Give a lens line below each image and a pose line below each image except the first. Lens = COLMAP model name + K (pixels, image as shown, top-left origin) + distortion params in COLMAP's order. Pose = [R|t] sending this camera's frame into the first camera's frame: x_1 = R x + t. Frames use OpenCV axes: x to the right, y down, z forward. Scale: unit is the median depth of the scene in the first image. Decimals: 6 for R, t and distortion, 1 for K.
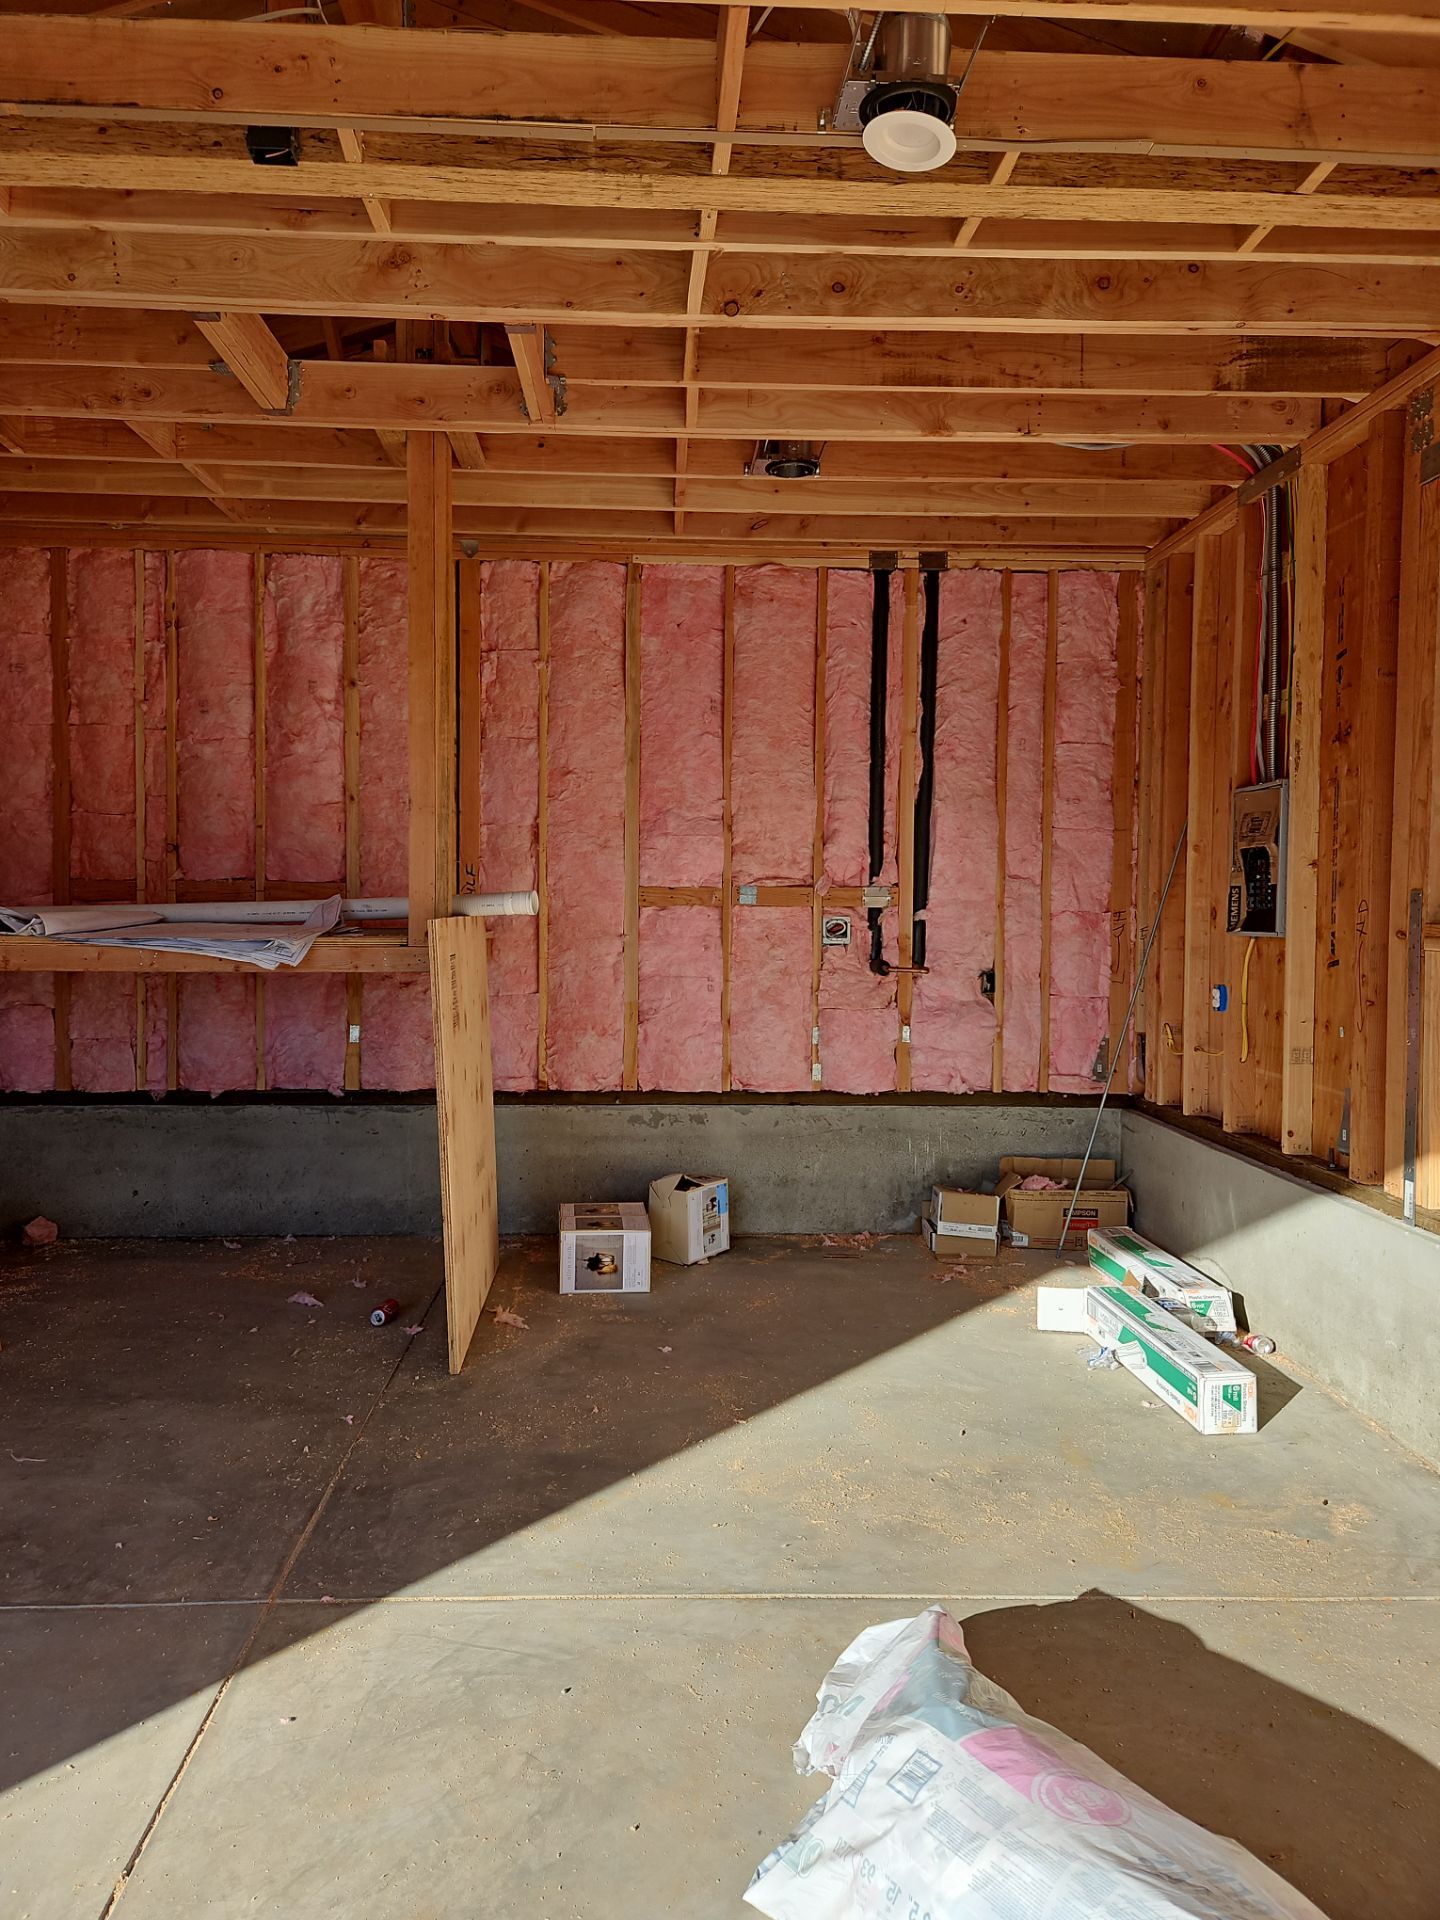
lens RADIAL K [[1303.0, 0, 696.2], [0, 1303.0, 947.0], [0, 0, 1]] dist [0.067790, -0.056255]
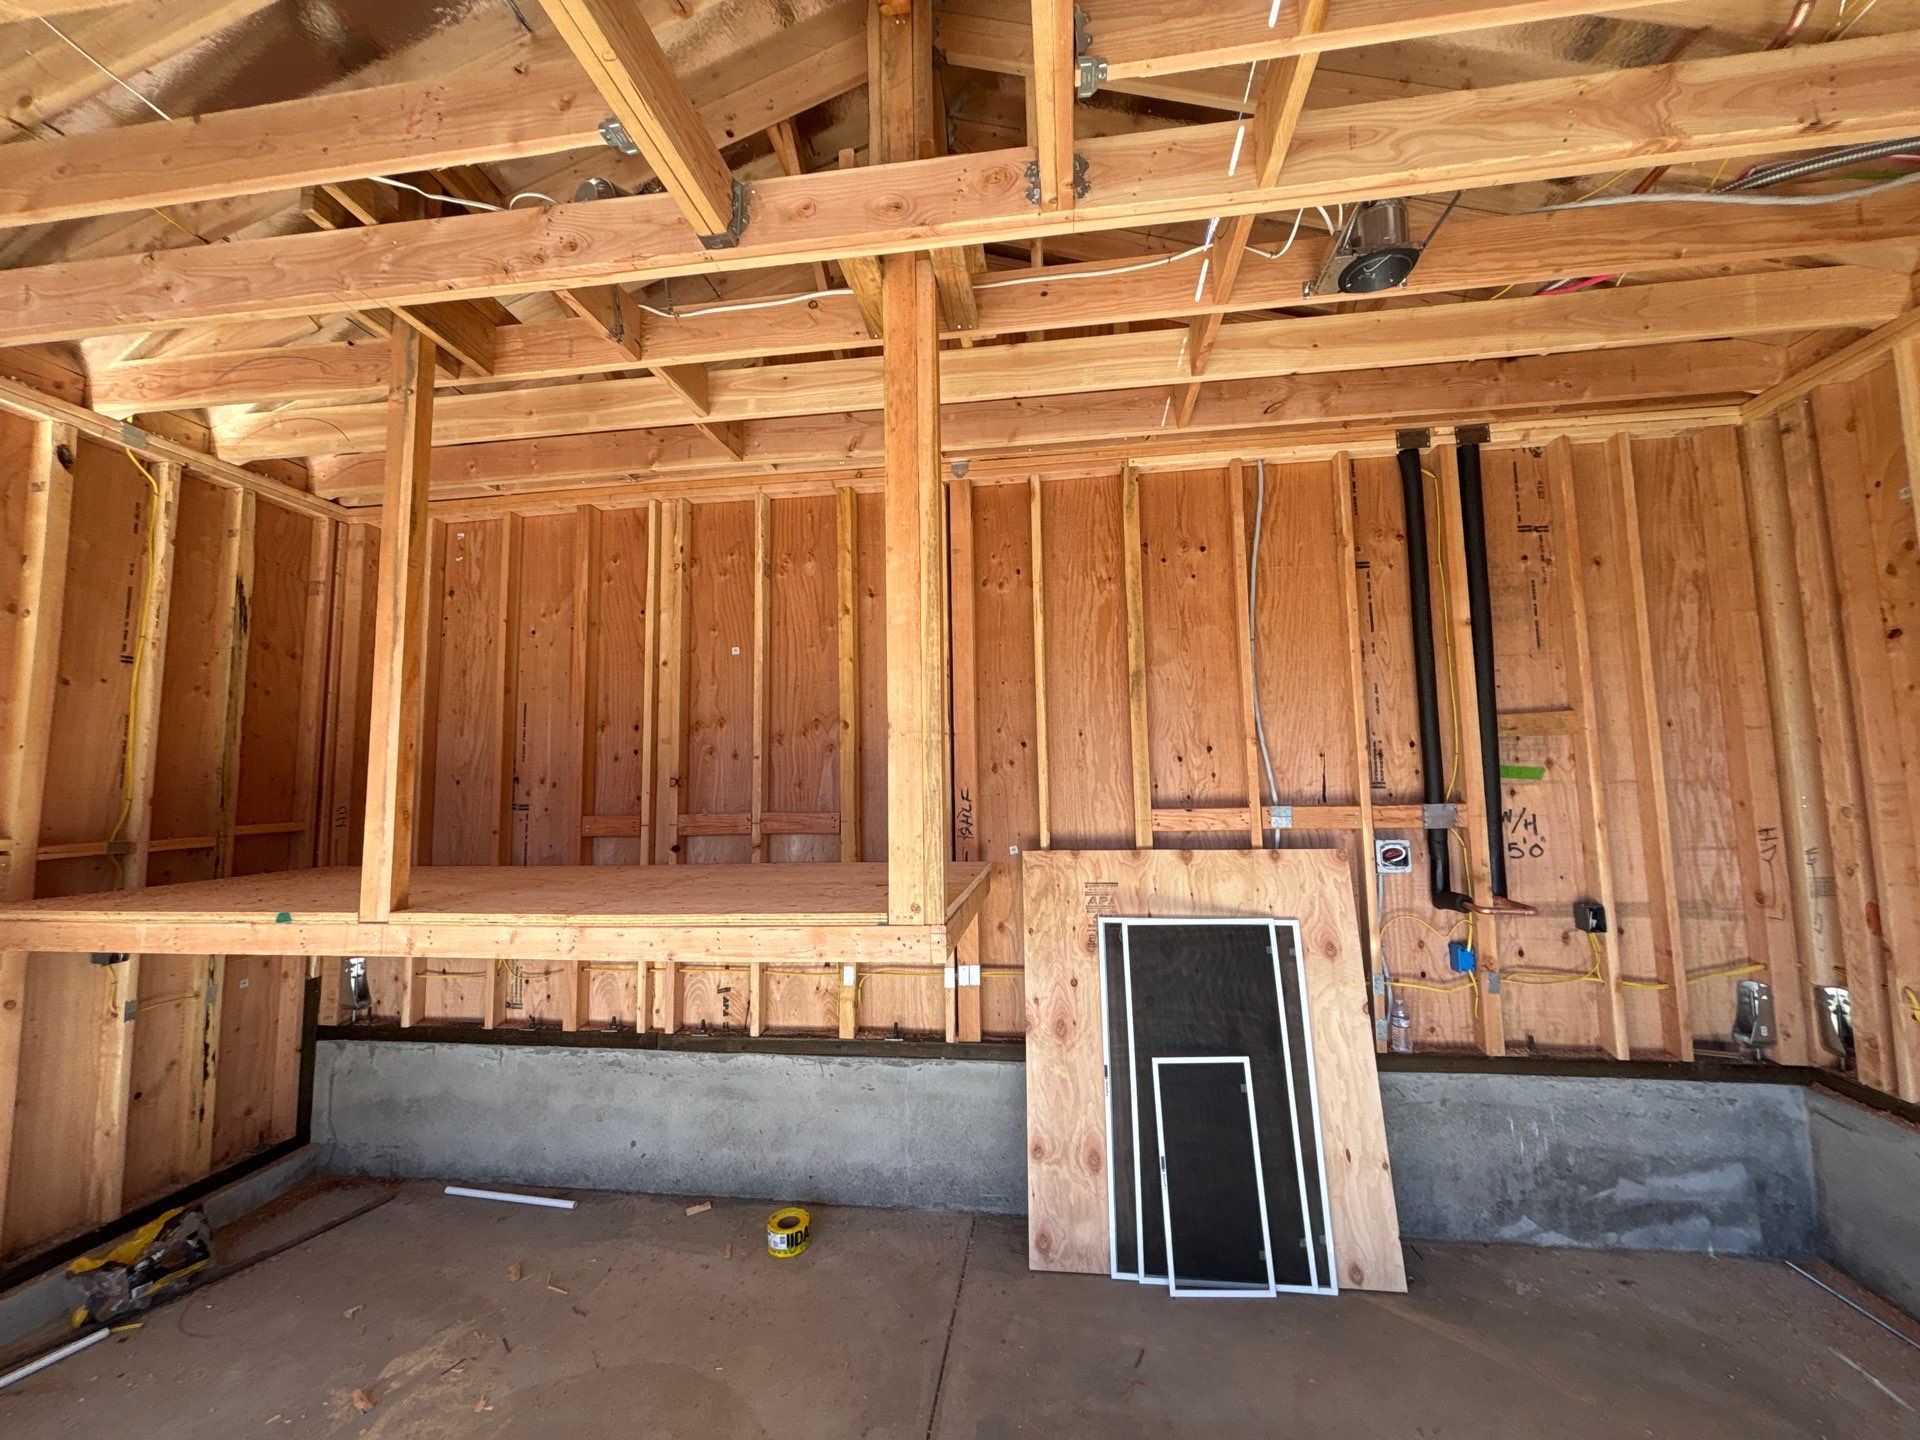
lens RADIAL K [[766.8, 0, 959.7], [0, 766.8, 715.5], [0, 0, 1]] dist [-0.001343, -0.000656]
pose [[0.984749, -0.041785, -0.168886, -0.083080], [0.021420, 0.992464, -0.120653, -0.050887], [0.172655, 0.115195, 0.978223, 0.457813]]
